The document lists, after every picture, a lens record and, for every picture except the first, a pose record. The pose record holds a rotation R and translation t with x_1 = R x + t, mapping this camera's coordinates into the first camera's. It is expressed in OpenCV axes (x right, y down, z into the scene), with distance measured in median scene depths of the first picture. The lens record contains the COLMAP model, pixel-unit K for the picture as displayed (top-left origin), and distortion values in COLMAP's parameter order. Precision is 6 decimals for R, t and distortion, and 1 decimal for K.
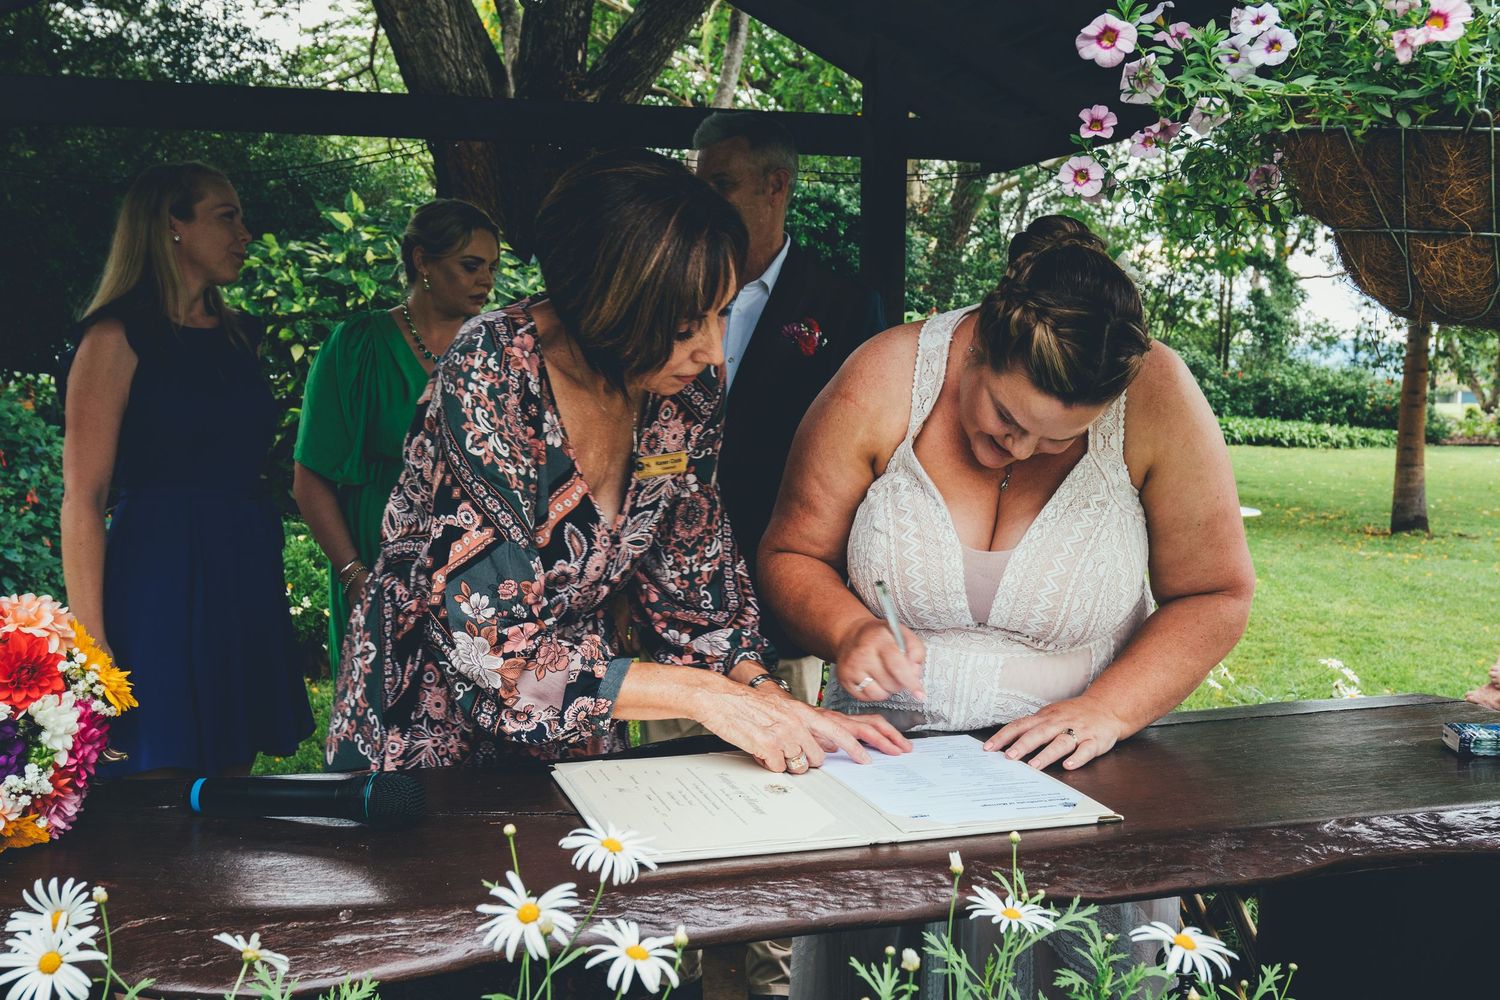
lens RADIAL K [[1542.9, 0, 749.6], [0, 1542.9, 497.2], [0, 0, 1]] dist [-0.008555, 0.000000]
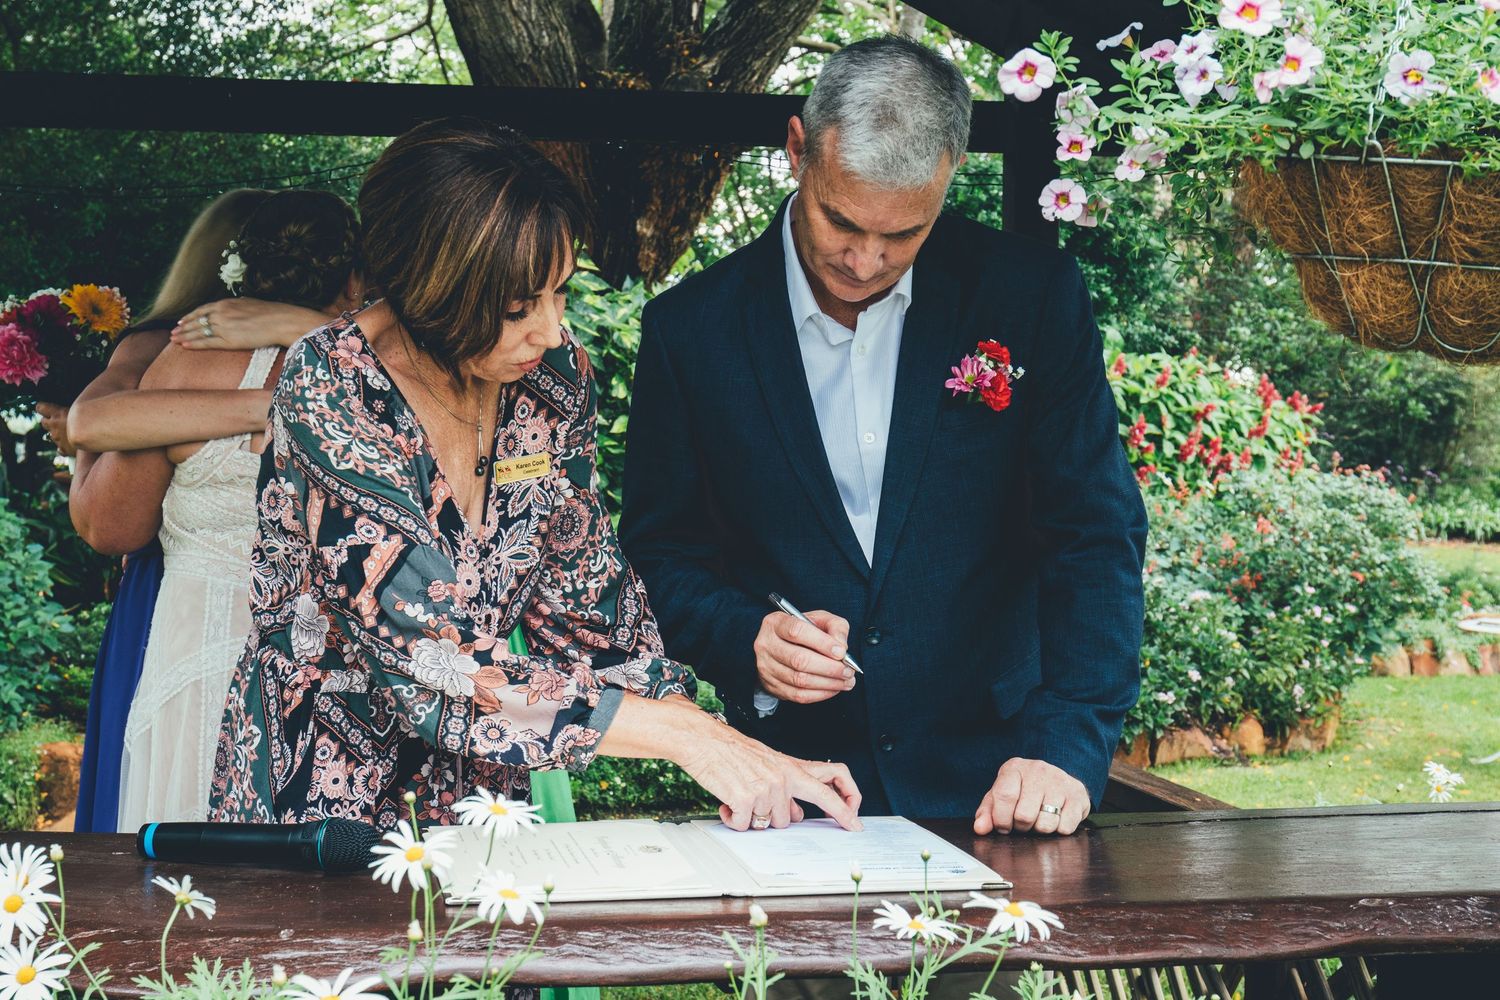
lens RADIAL K [[2285.9, 0, 750.1], [0, 2285.9, 500.8], [0, 0, 1]] dist [-0.034941, 0.000000]
pose [[0.994607, 0.006436, -0.103514, 0.196015], [-0.012282, 0.998359, -0.055934, 0.068517], [0.102984, 0.056904, 0.993054, -0.476832]]
